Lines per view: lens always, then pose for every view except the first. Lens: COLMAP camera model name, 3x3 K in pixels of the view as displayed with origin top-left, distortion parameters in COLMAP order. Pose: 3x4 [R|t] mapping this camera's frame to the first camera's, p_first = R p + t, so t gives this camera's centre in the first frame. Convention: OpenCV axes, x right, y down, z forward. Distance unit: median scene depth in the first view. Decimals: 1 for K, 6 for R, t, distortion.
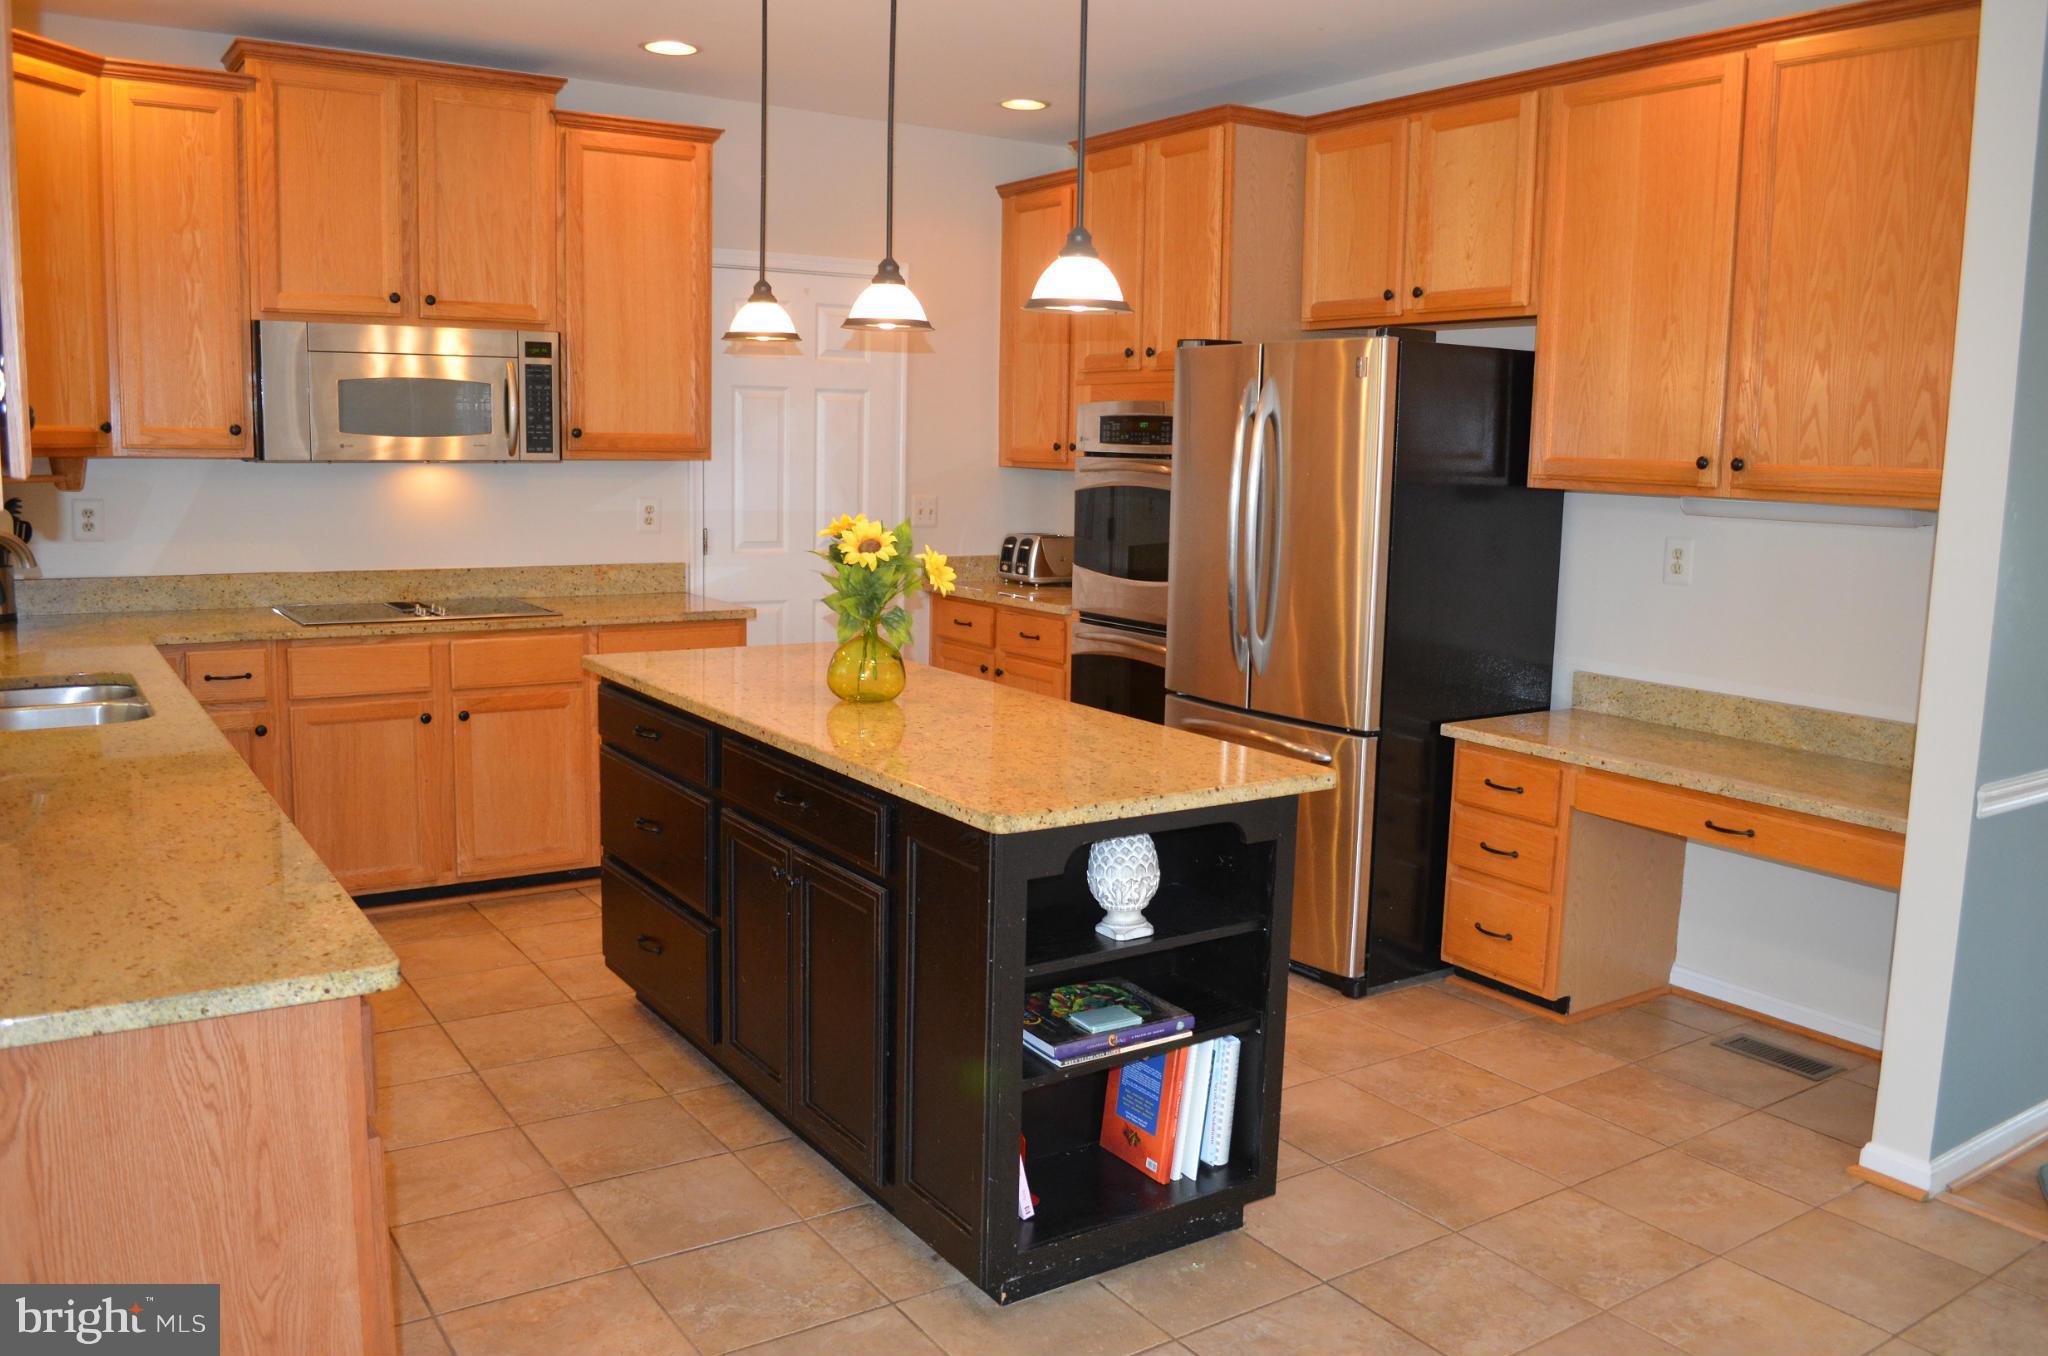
lens RADIAL K [[1601.5, 0, 1024.0], [0, 1601.5, 678.0], [0, 0, 1]] dist [-0.072816, 0.007009]
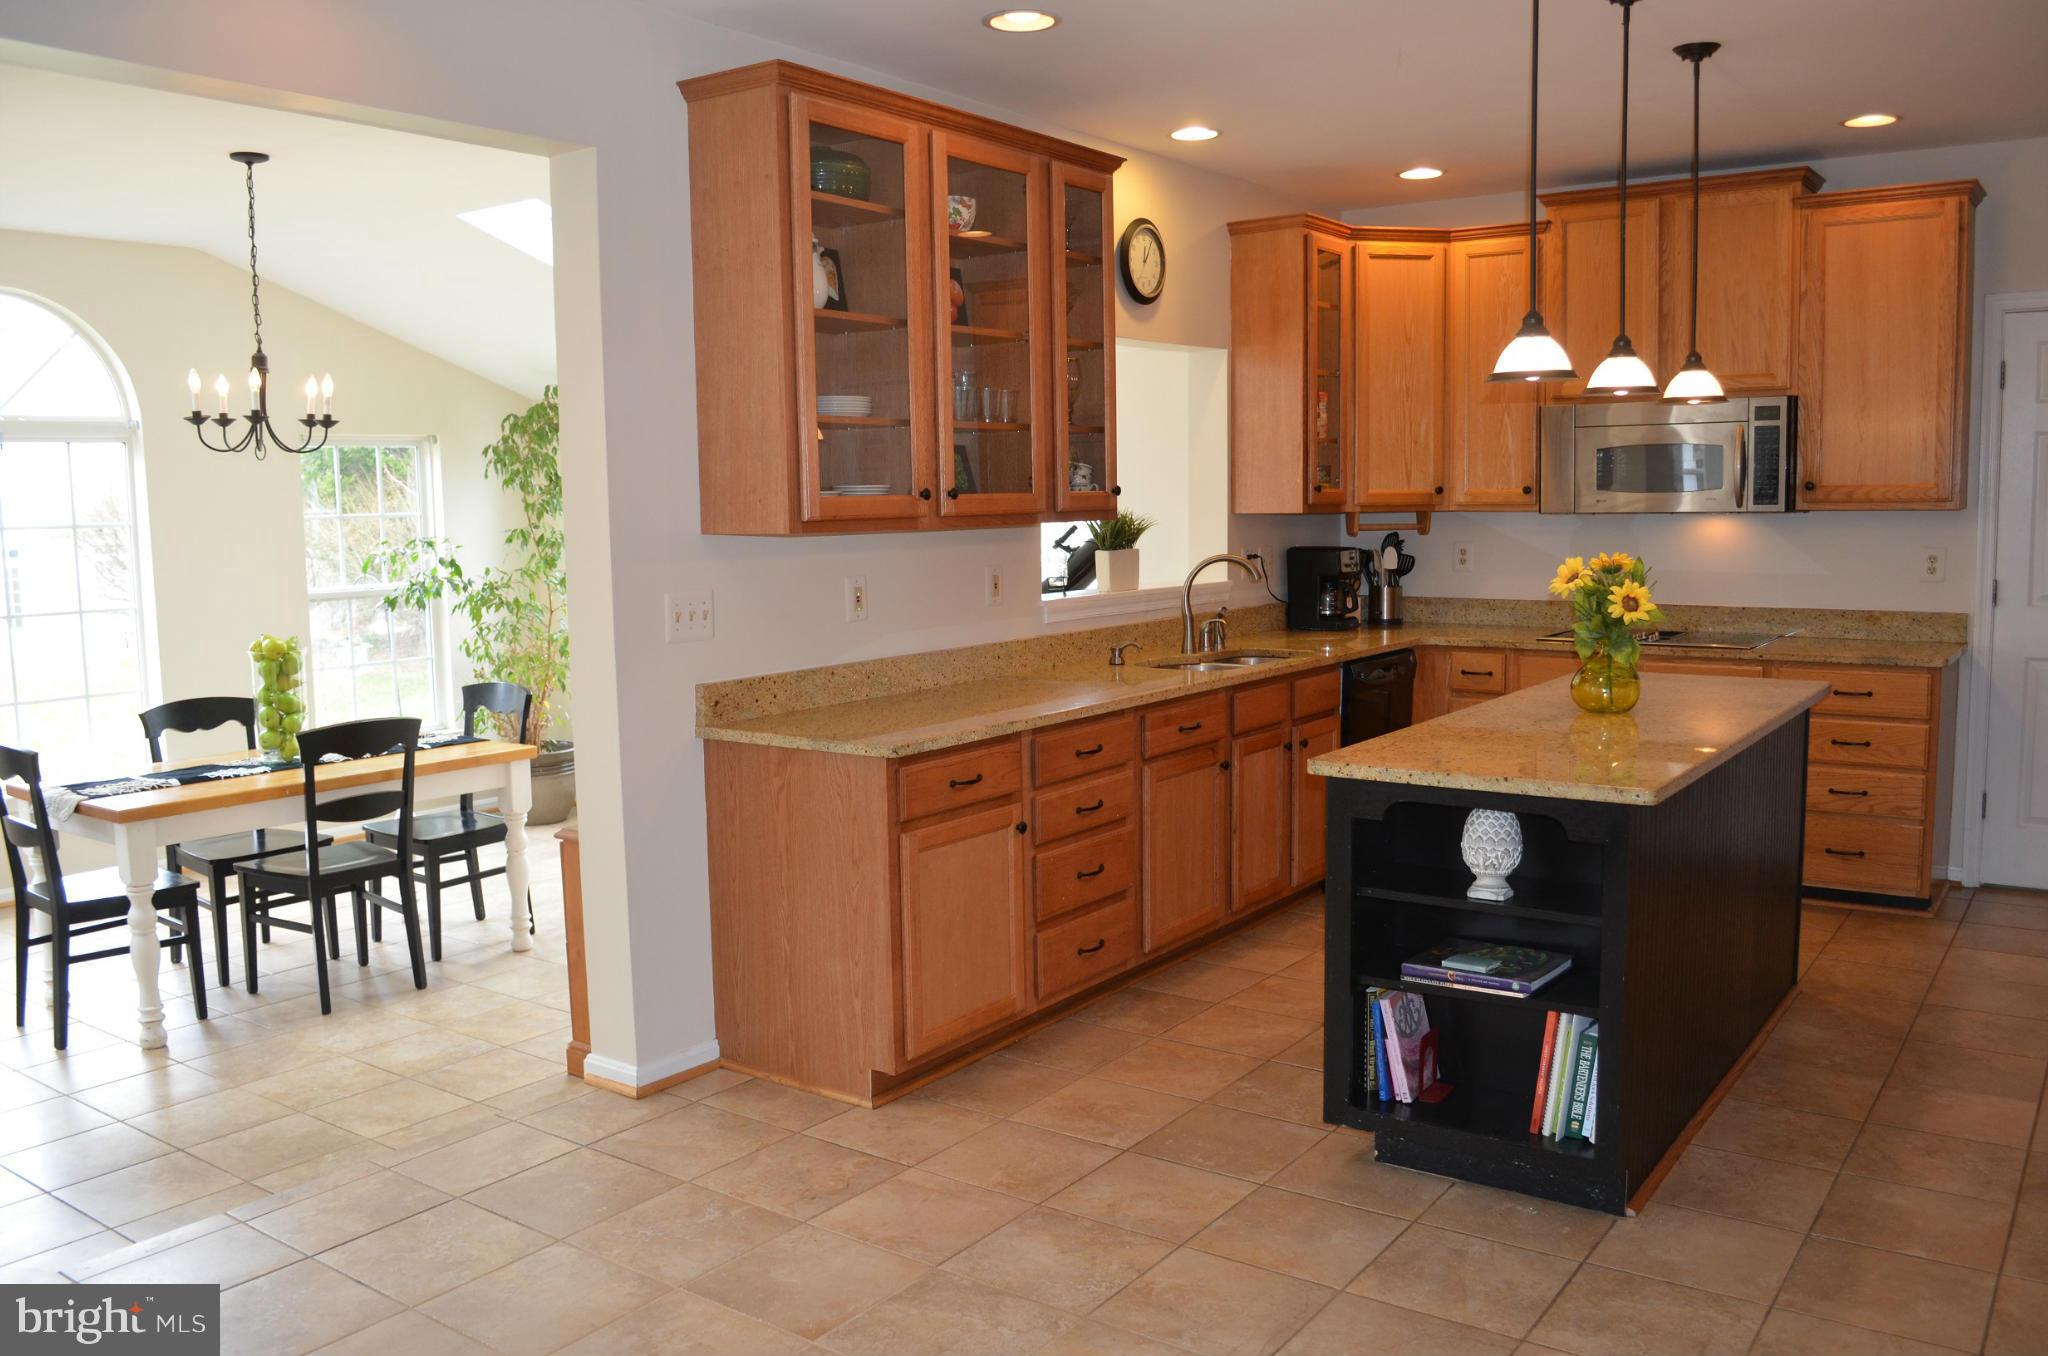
lens RADIAL K [[1638.9, 0, 1024.0], [0, 1638.9, 678.0], [0, 0, 1]] dist [-0.079254, 0.011281]
pose [[0.351648, 0.075811, -0.933058, 0.619006], [-0.112499, 0.992914, 0.038276, -0.005827], [0.929348, 0.091508, 0.357685, 0.130612]]
